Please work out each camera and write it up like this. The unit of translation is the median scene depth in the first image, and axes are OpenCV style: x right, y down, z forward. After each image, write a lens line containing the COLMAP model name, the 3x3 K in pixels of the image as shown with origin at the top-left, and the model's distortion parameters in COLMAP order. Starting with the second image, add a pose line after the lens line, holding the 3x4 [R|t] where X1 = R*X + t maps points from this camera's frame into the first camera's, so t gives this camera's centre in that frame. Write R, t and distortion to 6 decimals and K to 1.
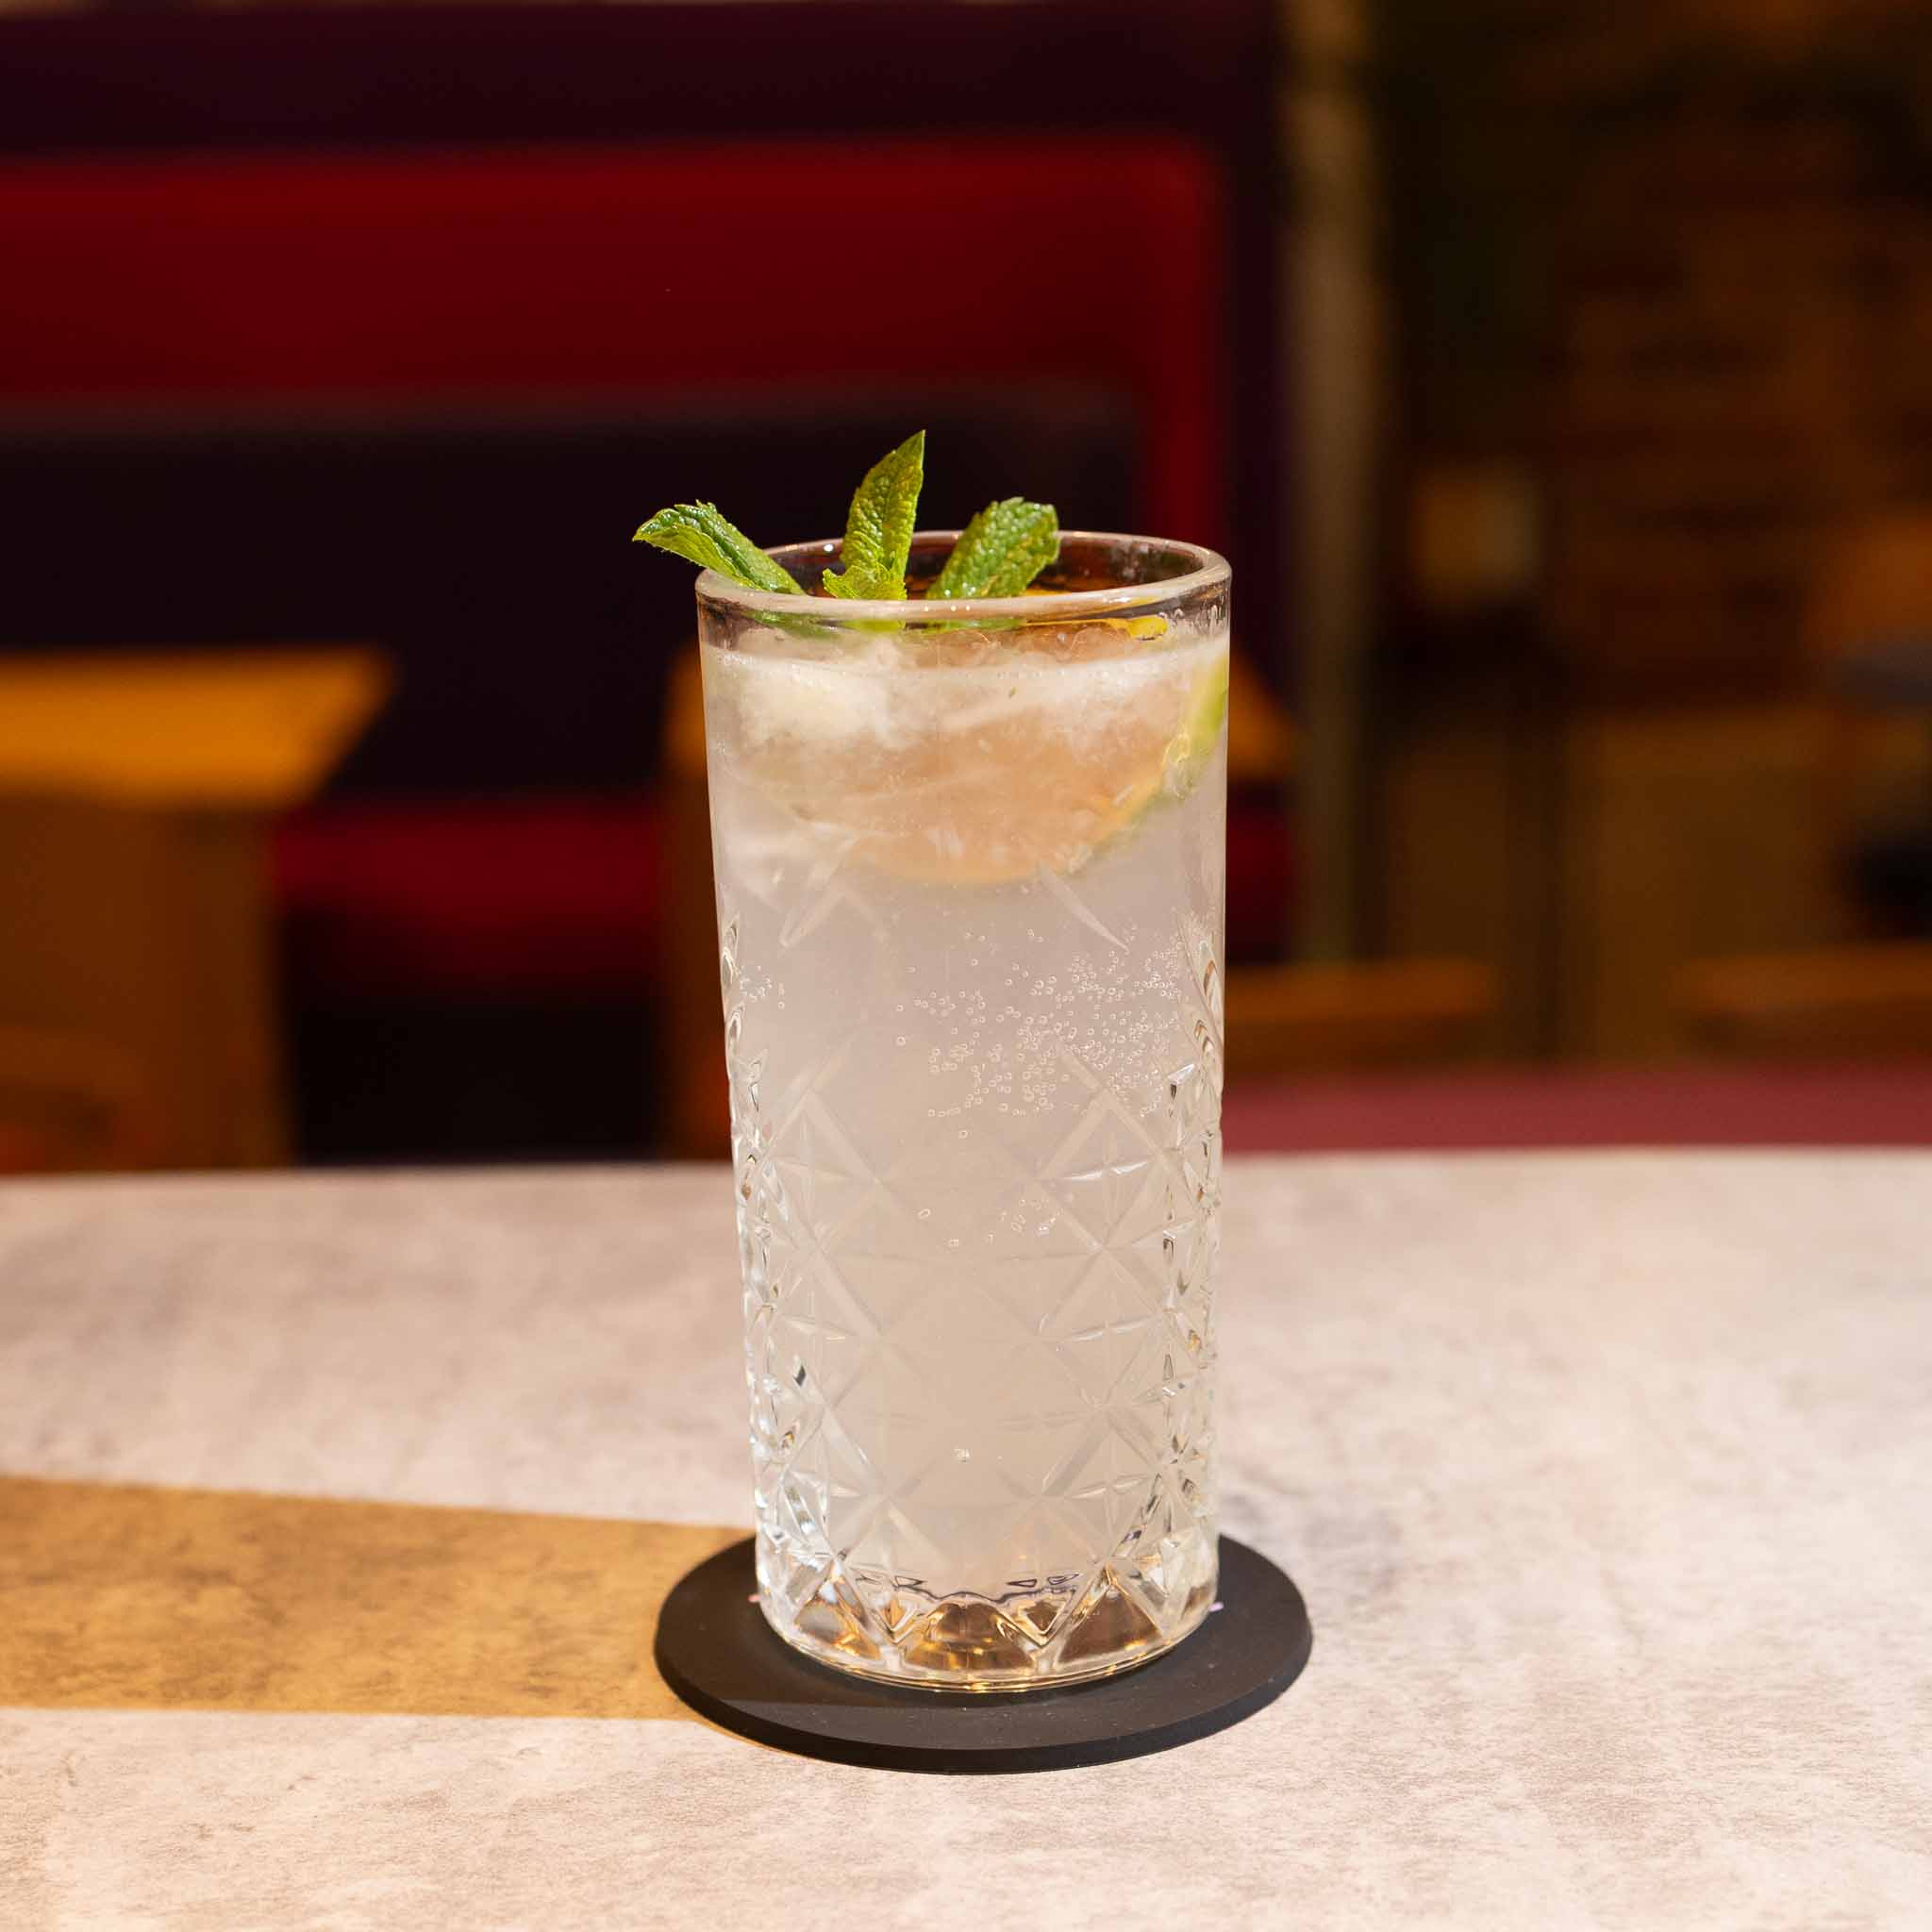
lens RADIAL K [[4127.7, 0, 931.7], [0, 4127.7, 991.5], [0, 0, 1]] dist [0.045627, 0.027334]
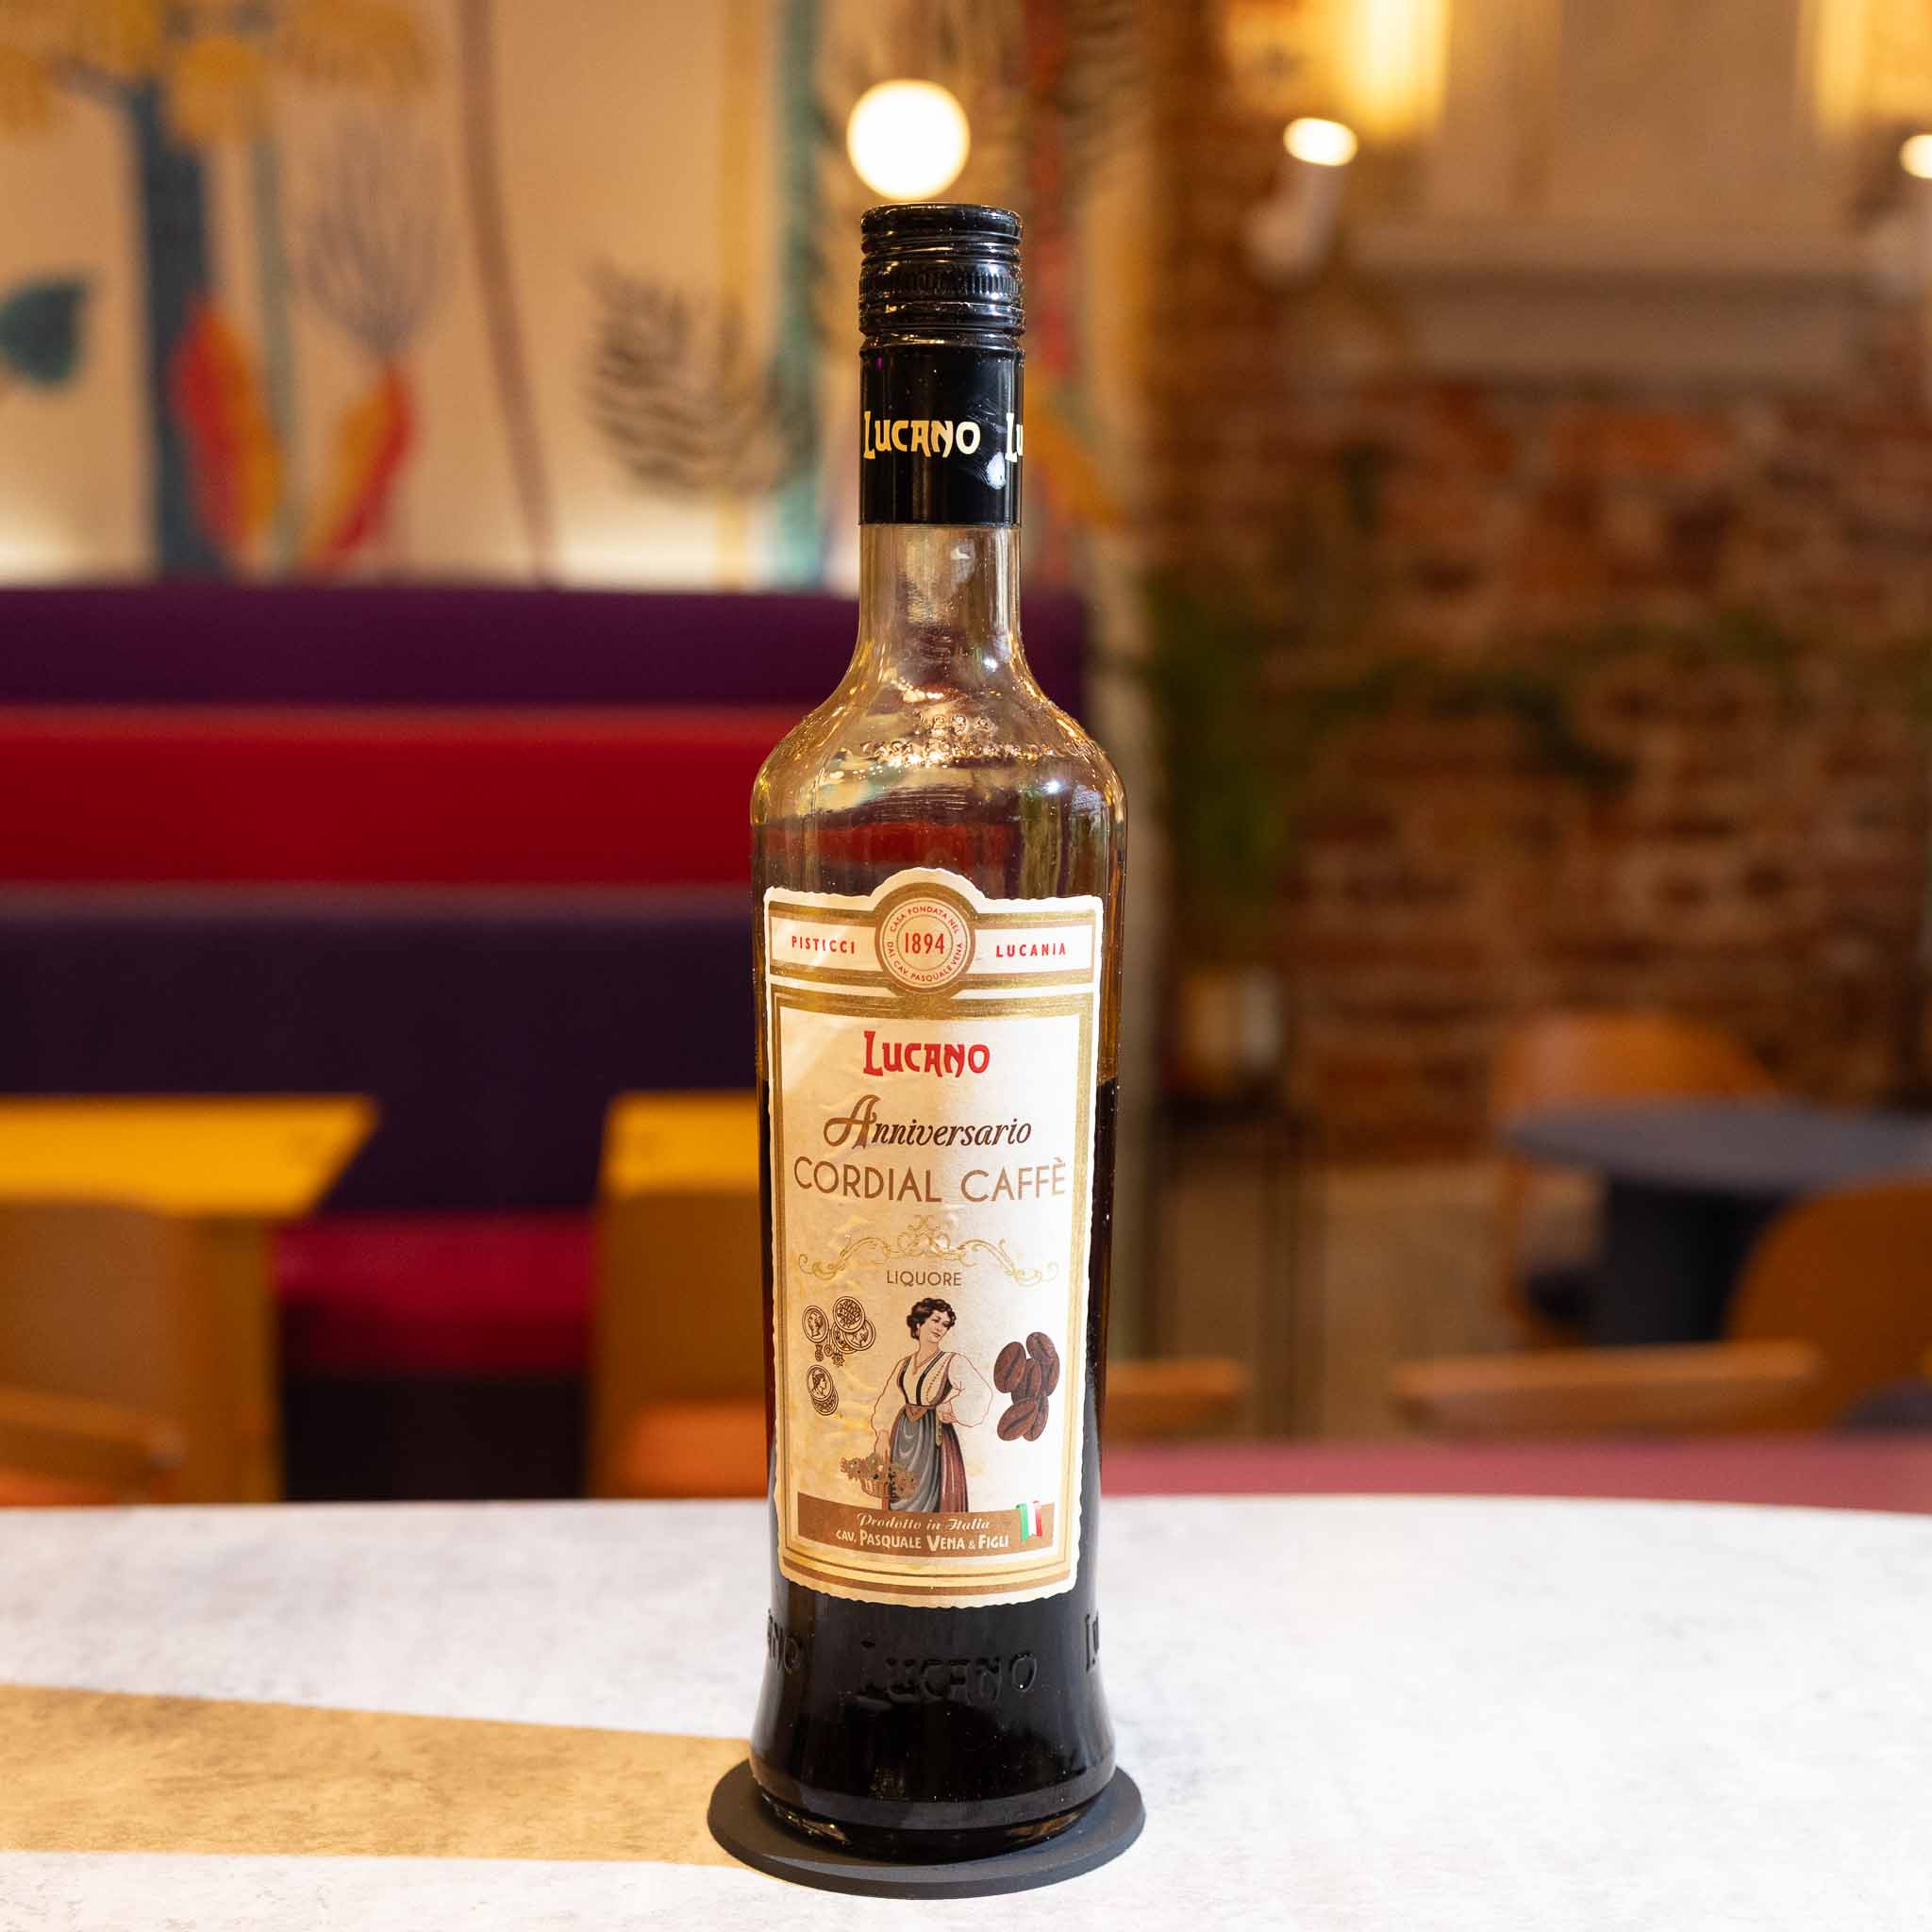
lens RADIAL K [[3760.8, 0, 1022.6], [0, 3760.8, 890.3], [0, 0, 1]] dist [0.035966, 0.049004]
pose [[0.996710, 0.022123, 0.077976, -0.092671], [-0.011962, 0.991645, -0.128441, -0.000674], [-0.080166, 0.127086, 0.988647, -0.557381]]
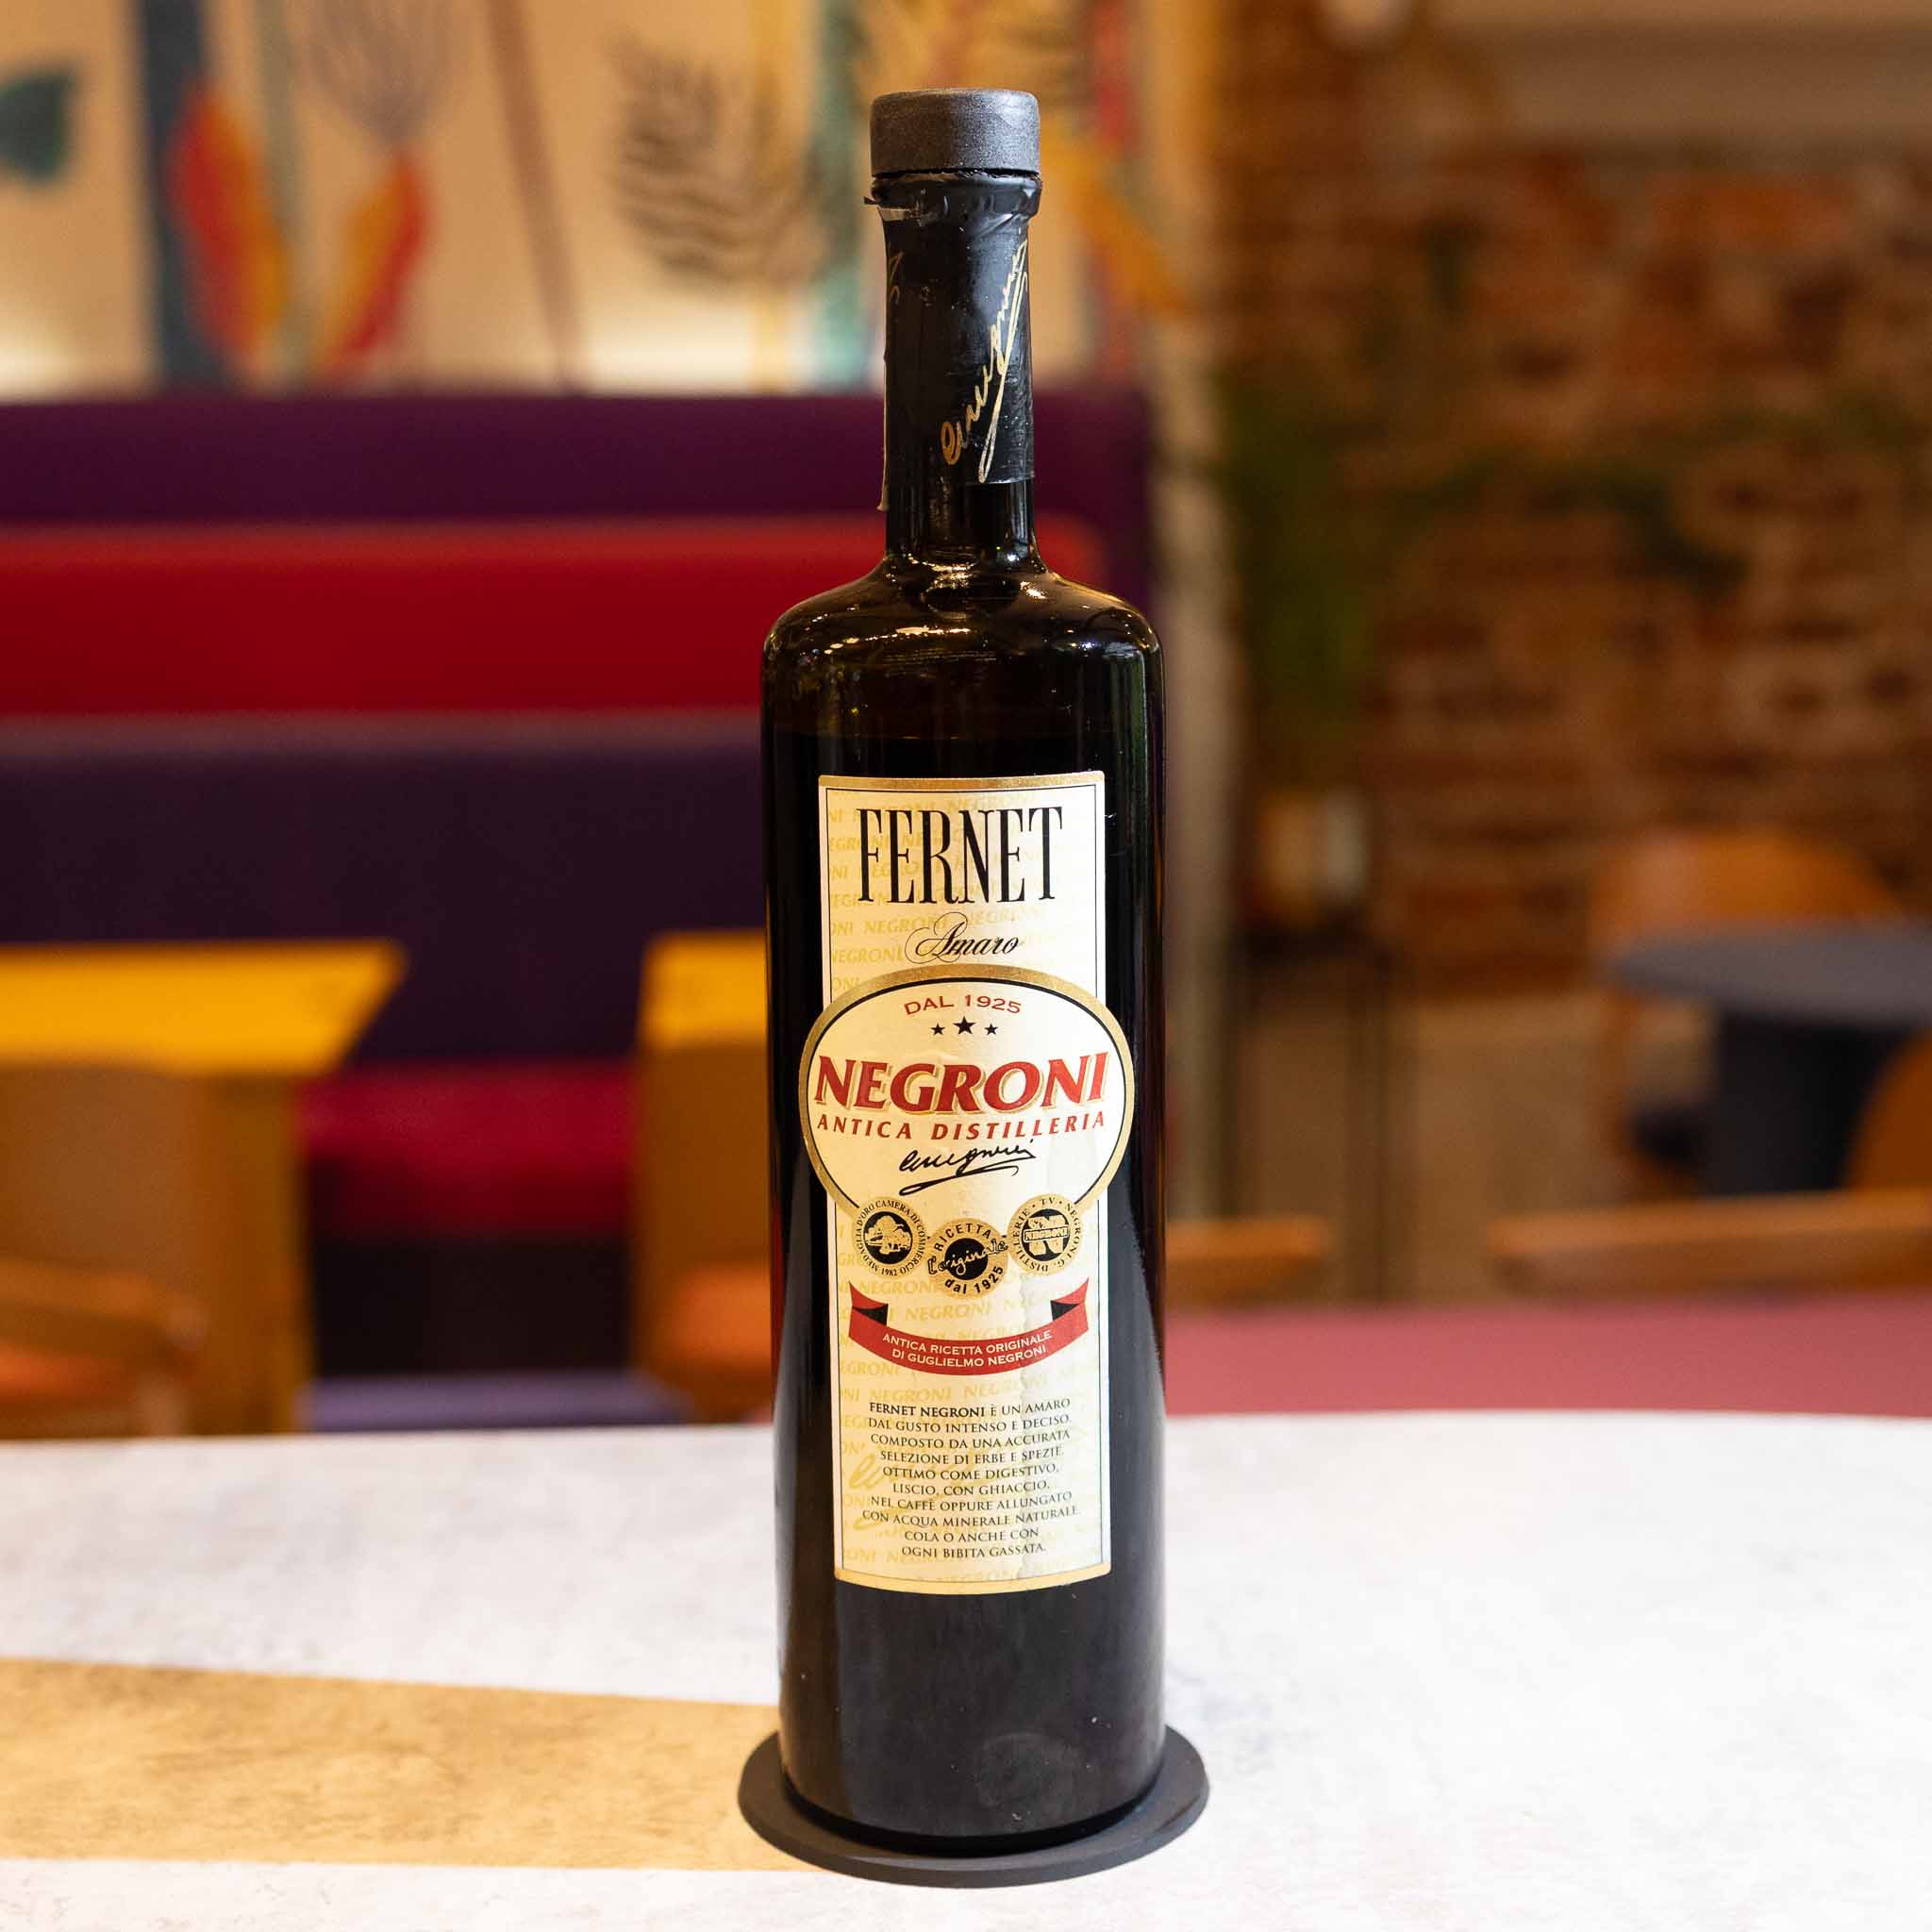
lens RADIAL K [[3760.8, 0, 1022.6], [0, 3760.8, 890.3], [0, 0, 1]] dist [0.035966, 0.049004]
pose [[0.998585, 0.004047, 0.053018, -0.039596], [0.000091, 0.996968, -0.077815, -0.046909], [-0.053173, 0.077710, 0.995557, -0.288231]]
